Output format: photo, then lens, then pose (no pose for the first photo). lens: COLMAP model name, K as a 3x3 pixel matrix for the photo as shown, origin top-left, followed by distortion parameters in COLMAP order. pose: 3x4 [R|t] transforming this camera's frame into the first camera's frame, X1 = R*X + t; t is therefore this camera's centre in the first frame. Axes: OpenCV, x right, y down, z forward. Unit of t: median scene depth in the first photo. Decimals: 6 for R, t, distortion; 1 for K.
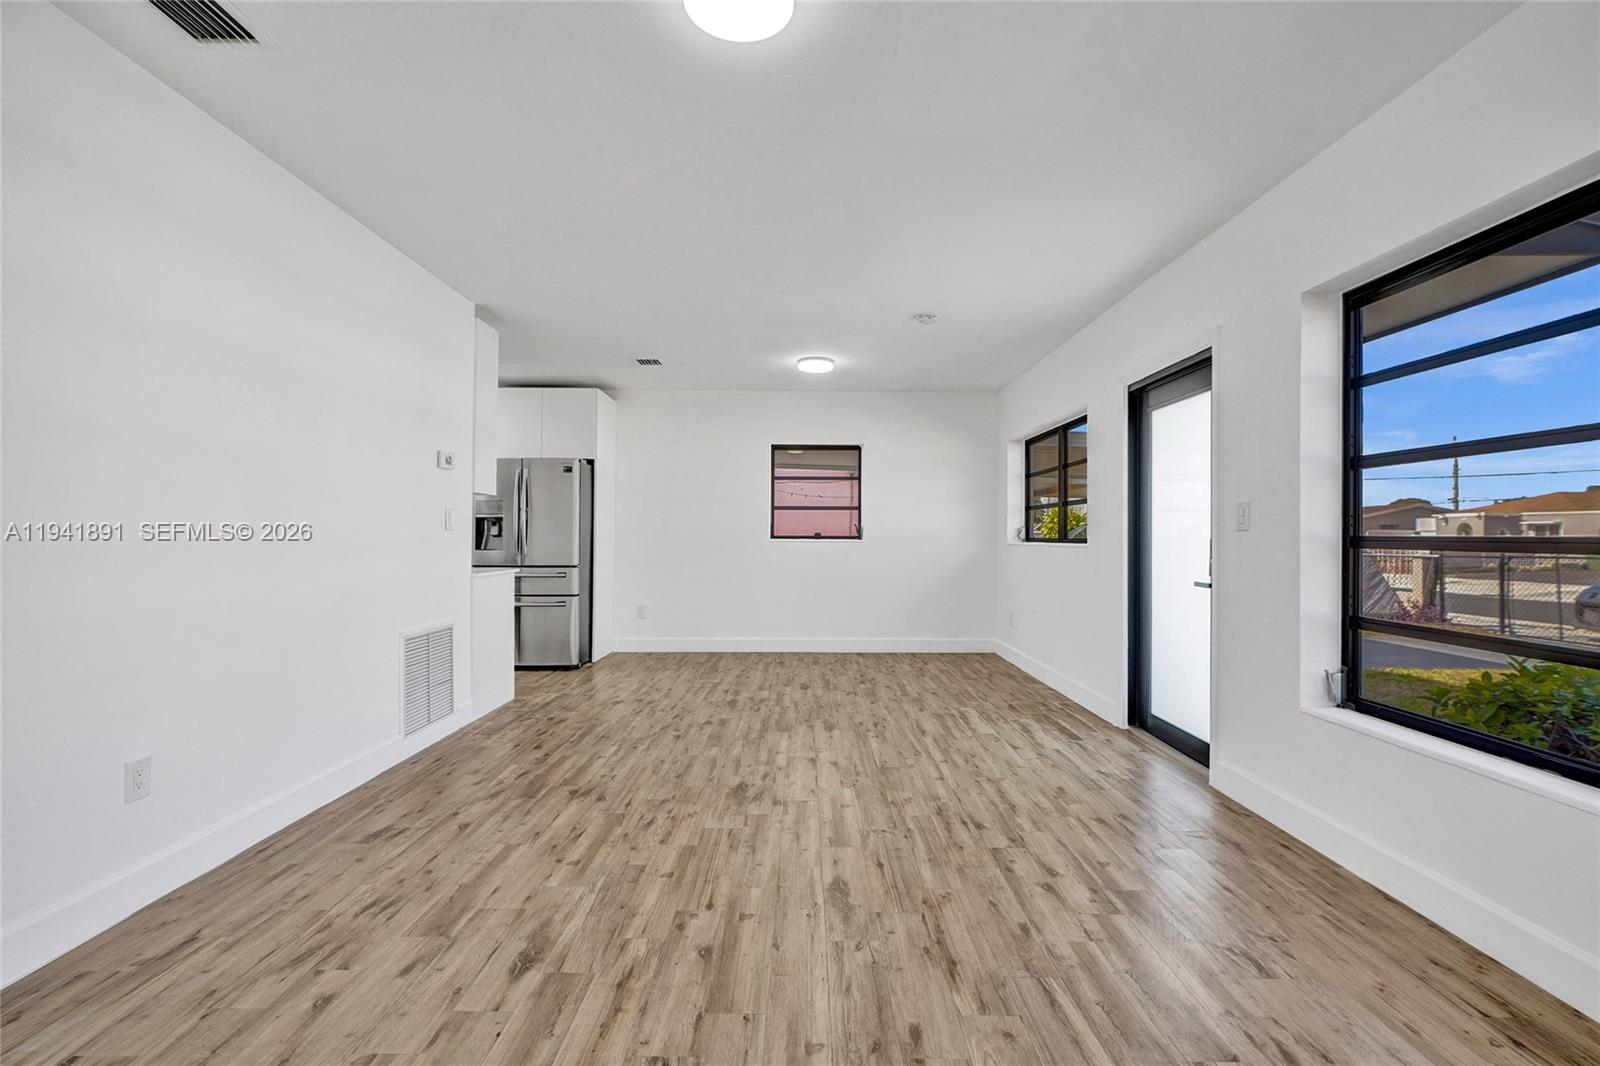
lens RADIAL K [[704.7, 0, 800.0], [0, 704.7, 523.8], [0, 0, 1]] dist [-0.004140, 0.000681]
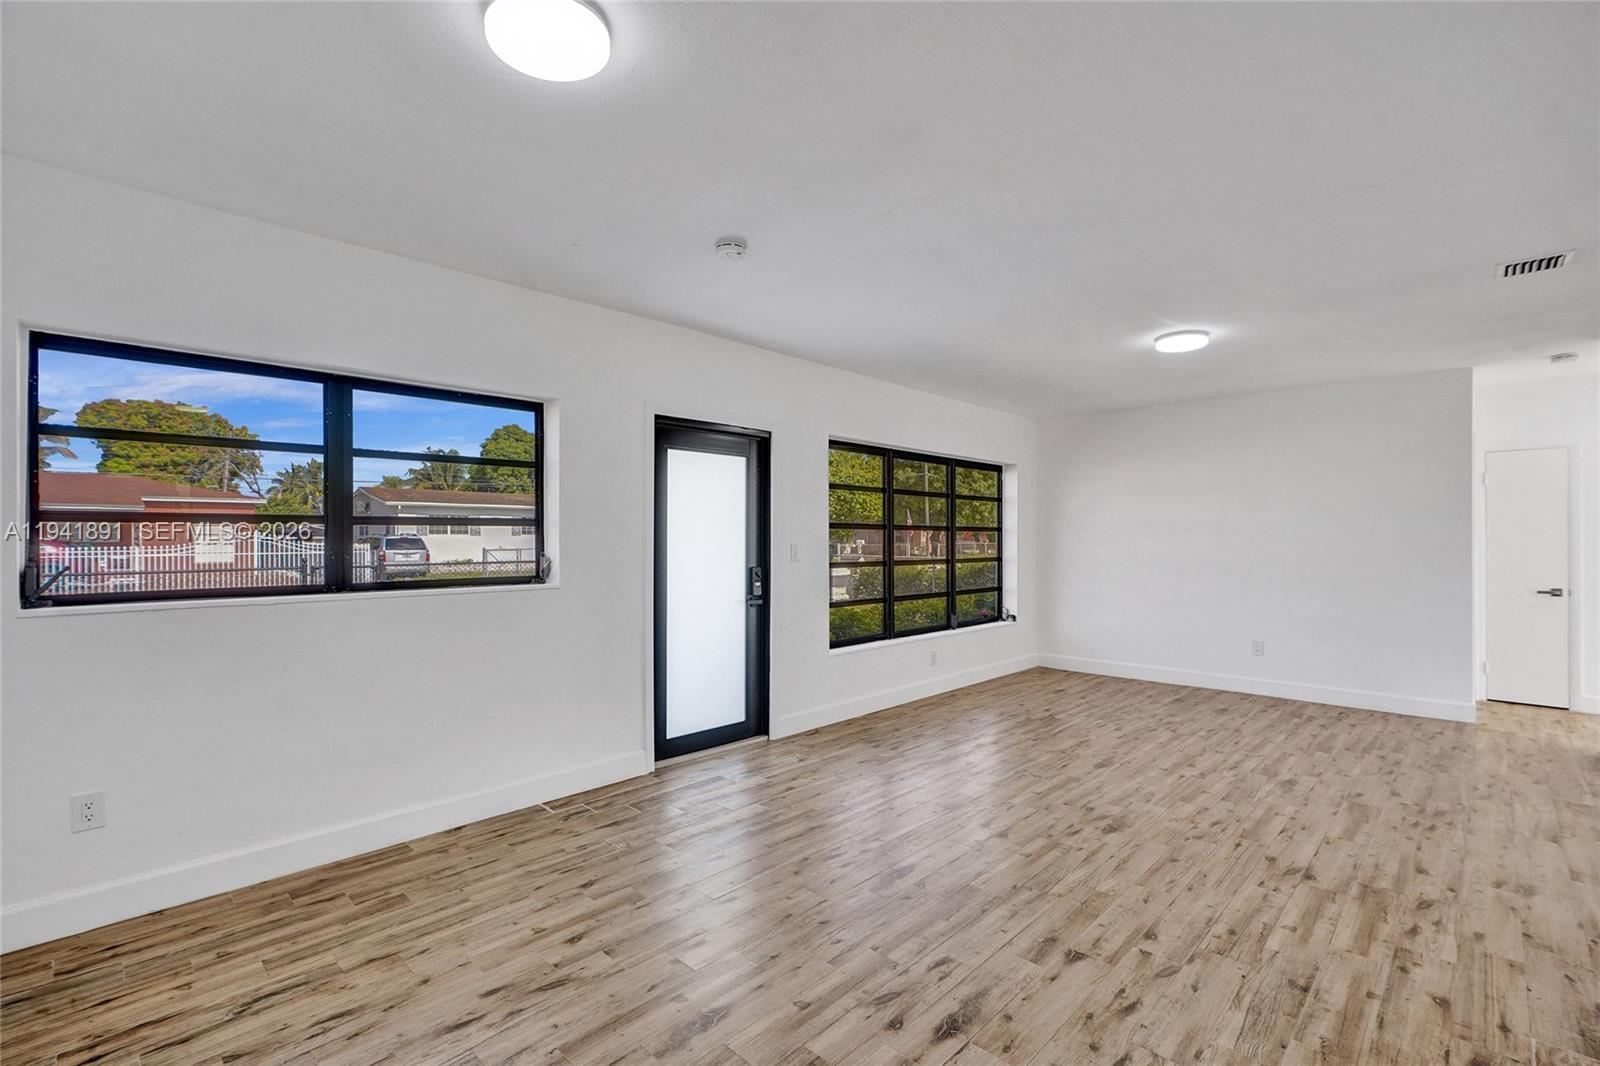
lens RADIAL K [[717.1, 0, 800.0], [0, 717.1, 558.4], [0, 0, 1]] dist [-0.012712, 0.008935]
pose [[-0.721288, -0.021744, 0.692293, -0.456675], [-0.014627, 0.999762, 0.016161, -0.021751], [-0.692480, 0.001530, -0.721435, 2.021955]]
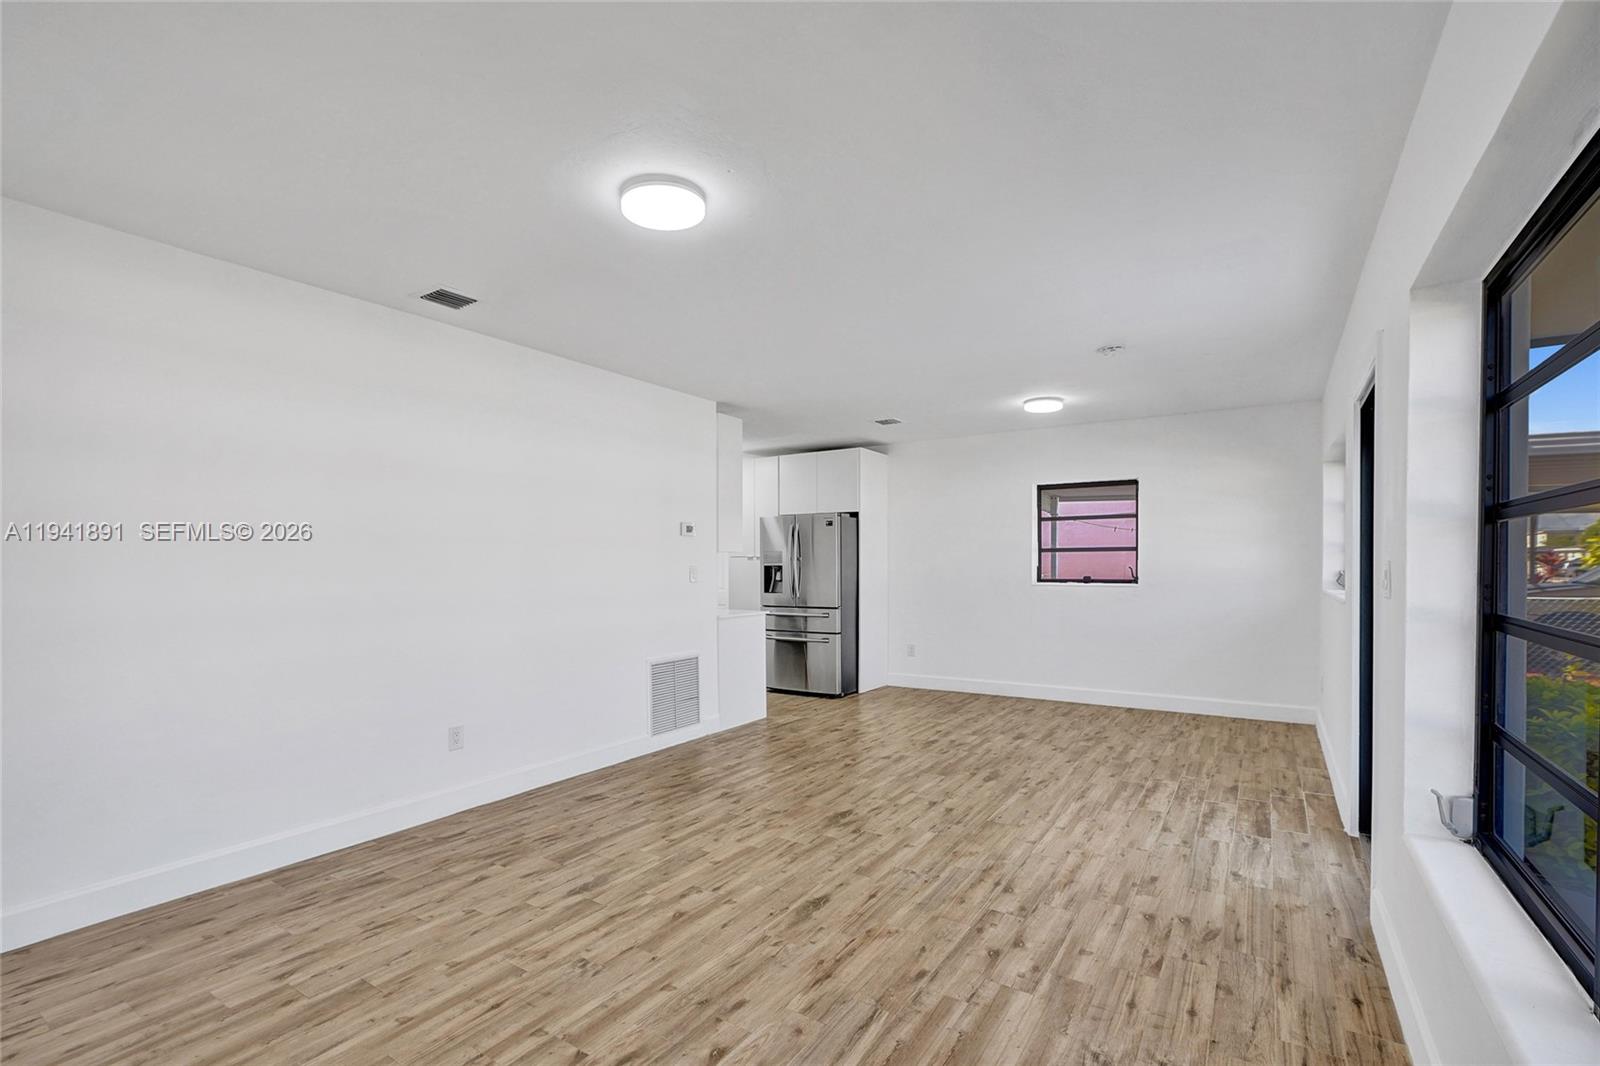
lens RADIAL K [[717.1, 0, 800.0], [0, 717.1, 558.4], [0, 0, 1]] dist [-0.012712, 0.008935]
pose [[0.840400, -0.013233, -0.541806, 0.486927], [0.017851, 0.999835, 0.003269, -0.045397], [0.541673, -0.012419, 0.840498, -0.011584]]
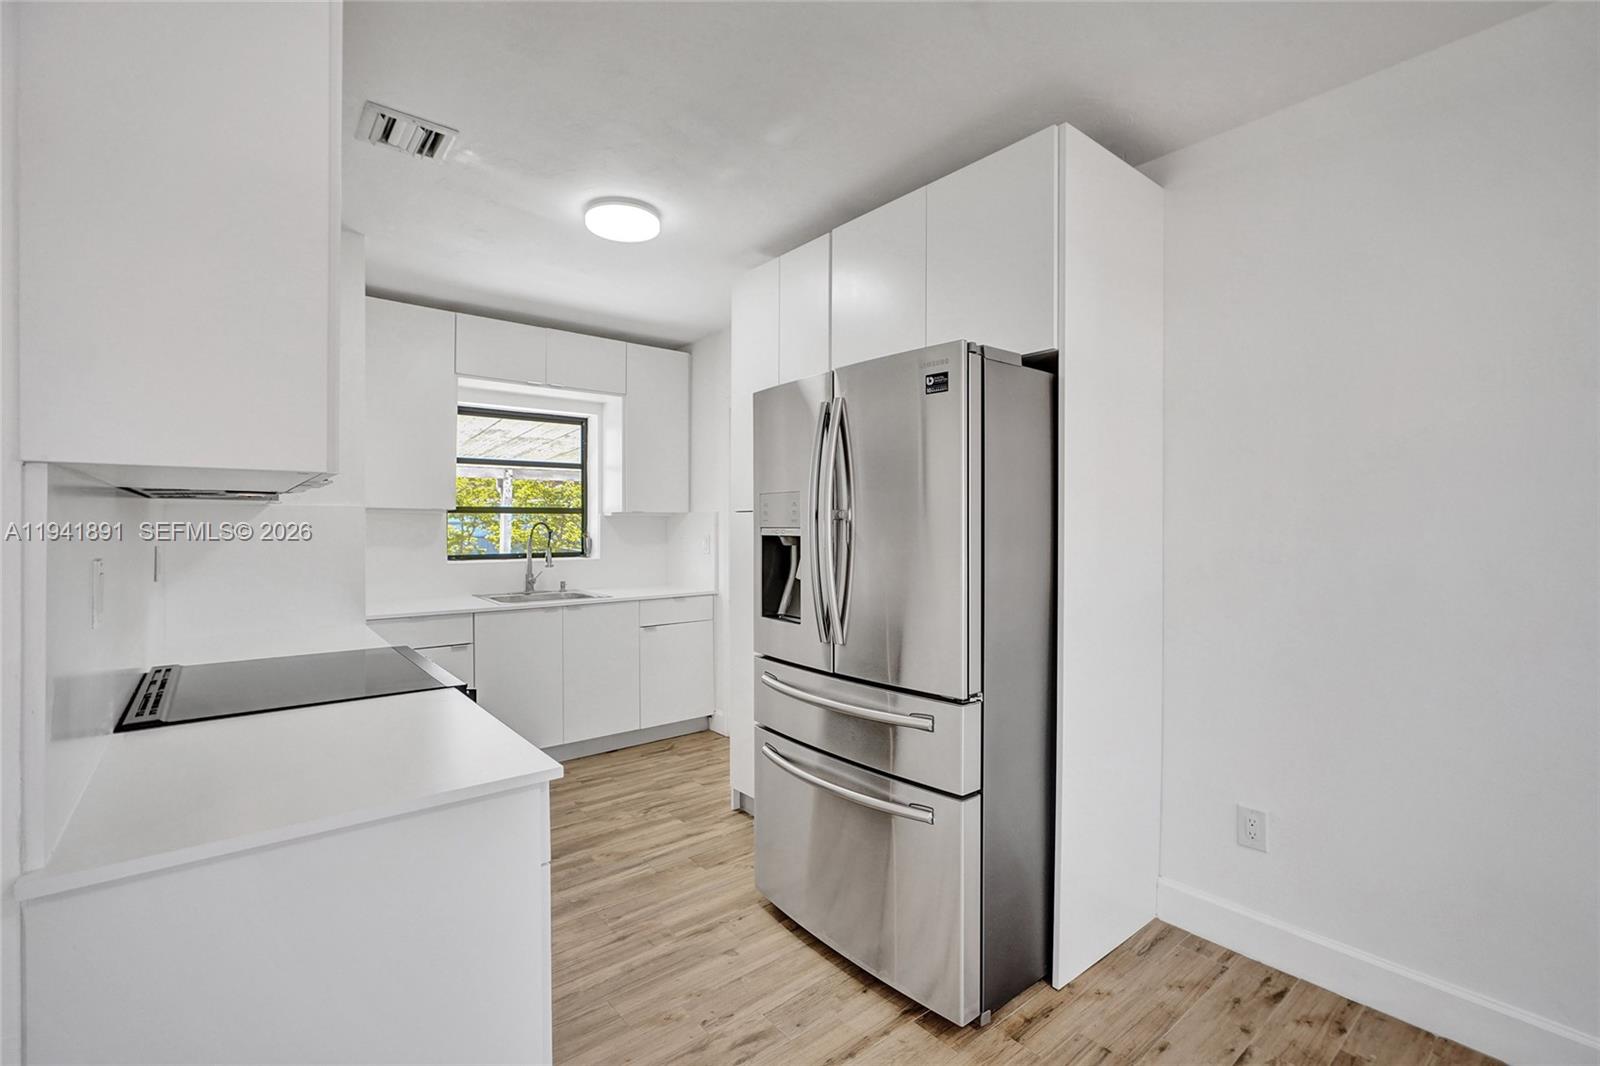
lens RADIAL K [[703.3, 0, 800.8], [0, 703.3, 539.2], [0, 0, 1]] dist [-0.000188, -0.000029]
pose [[0.635178, 0.008504, -0.772319, -0.239893], [0.015729, 0.999590, 0.023942, -0.031336], [0.772206, -0.027355, 0.634784, 1.407211]]
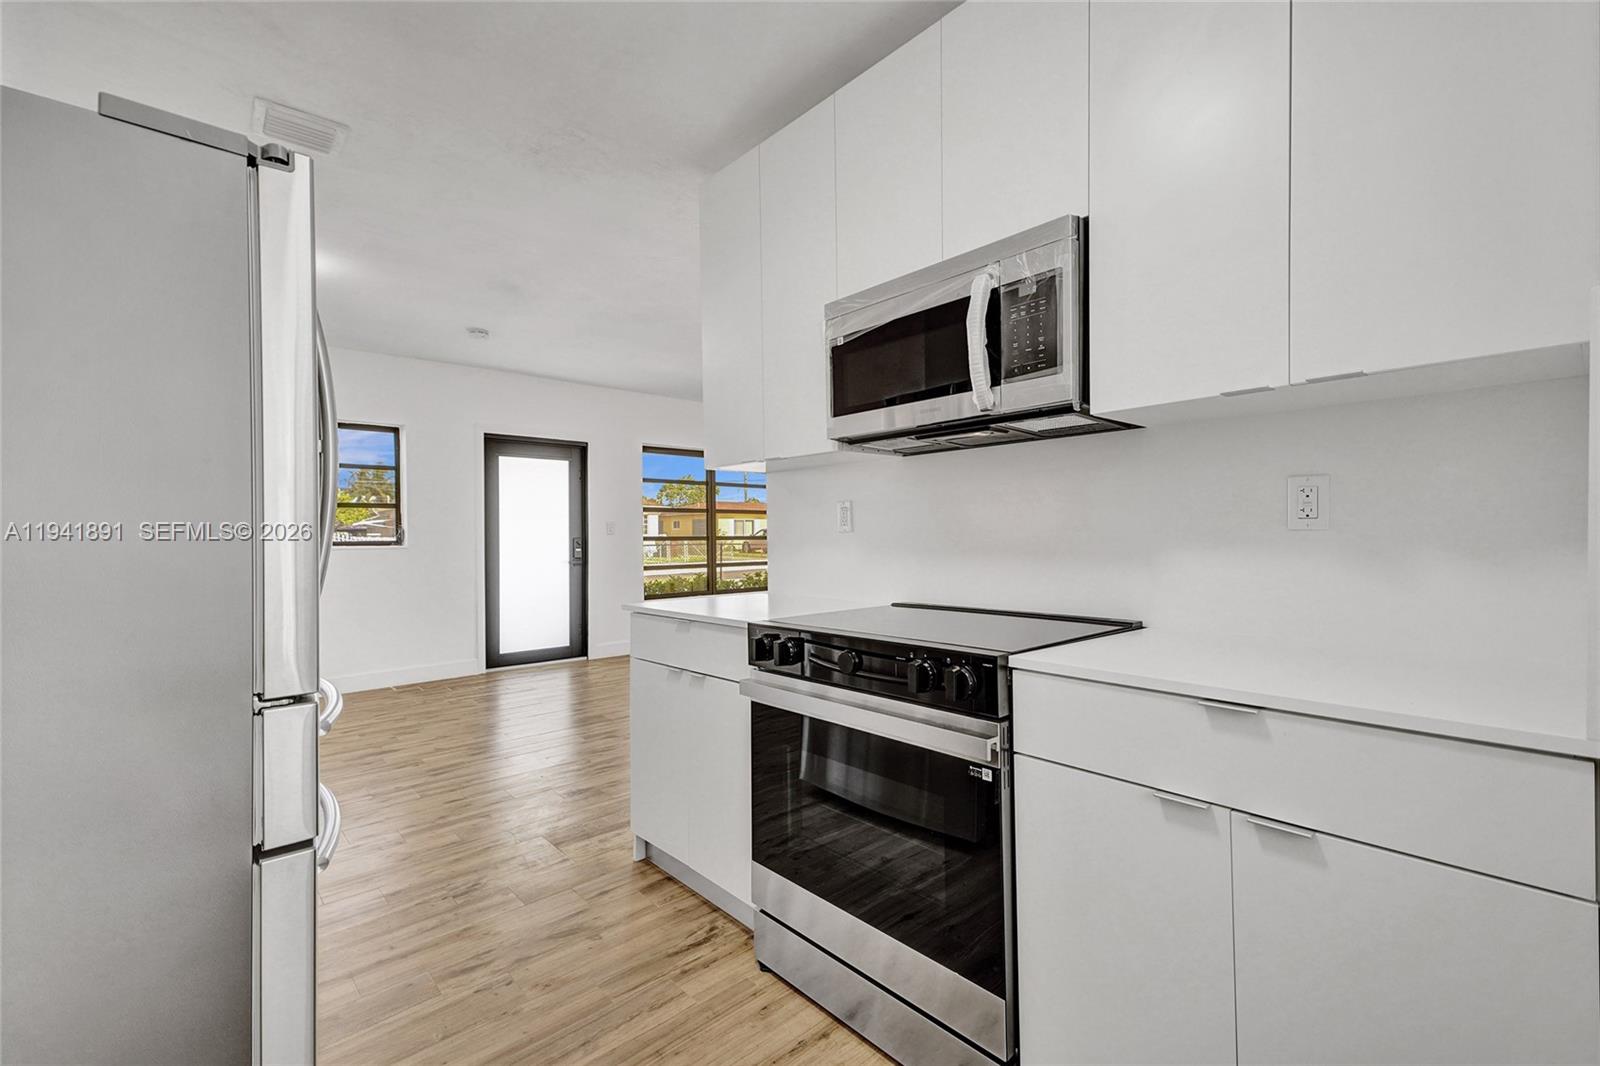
lens RADIAL K [[698.6, 0, 795.6], [0, 698.6, 546.9], [0, 0, 1]] dist [0.050072, -0.019464]
pose [[-0.668353, -0.008648, 0.743794, -1.314771], [-0.004964, 0.999962, 0.007166, 0.029674], [-0.743827, 0.001097, -0.668371, 1.917006]]
